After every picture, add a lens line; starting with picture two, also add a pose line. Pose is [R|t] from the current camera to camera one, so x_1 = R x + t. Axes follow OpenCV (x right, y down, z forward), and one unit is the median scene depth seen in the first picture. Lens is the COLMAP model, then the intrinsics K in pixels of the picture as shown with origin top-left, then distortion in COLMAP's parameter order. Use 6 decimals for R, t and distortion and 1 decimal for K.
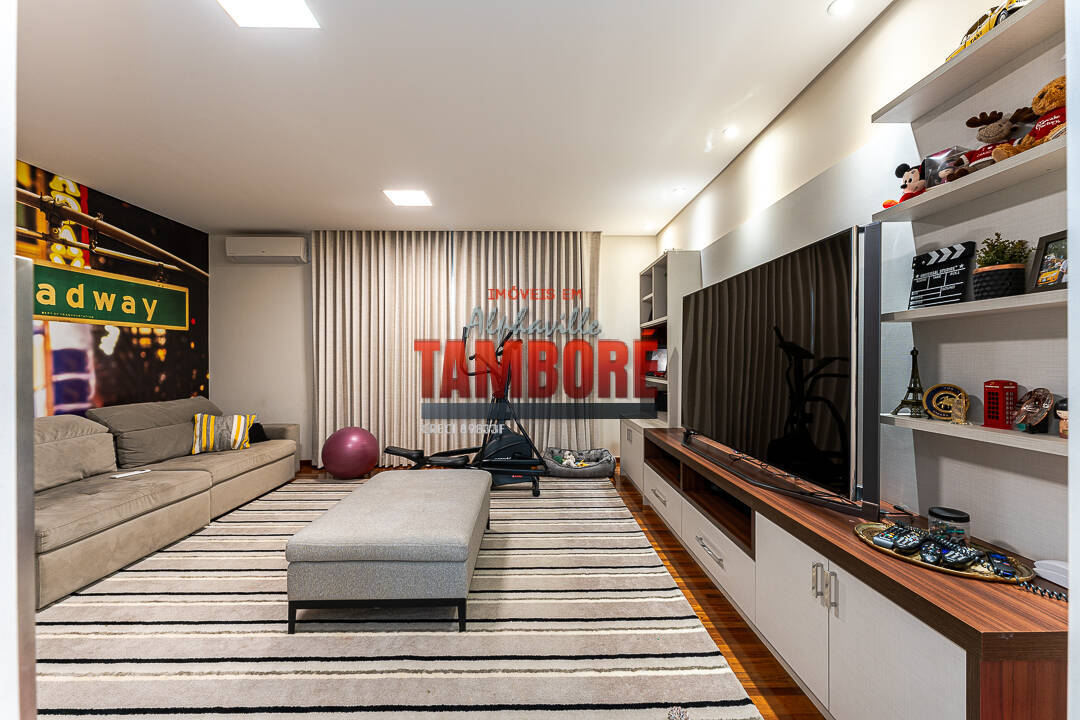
lens RADIAL K [[438.0, 0, 542.2], [0, 438.0, 361.6], [0, 0, 1]] dist [-0.000879, -0.000057]
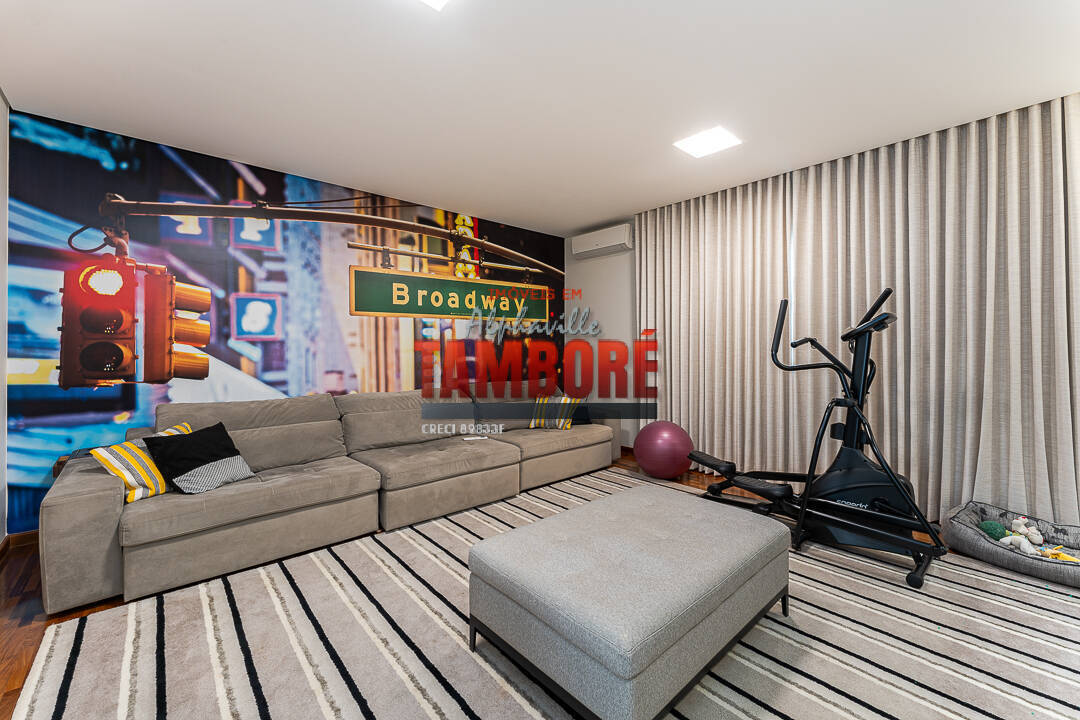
lens RADIAL K [[438.0, 0, 545.3], [0, 438.0, 347.0], [0, 0, 1]] dist [-0.000879, -0.000057]
pose [[0.650099, 0.000350, -0.759849, 0.110640], [-0.002614, 0.999995, -0.001776, -0.001839], [0.759845, 0.003140, 0.650097, 0.274293]]
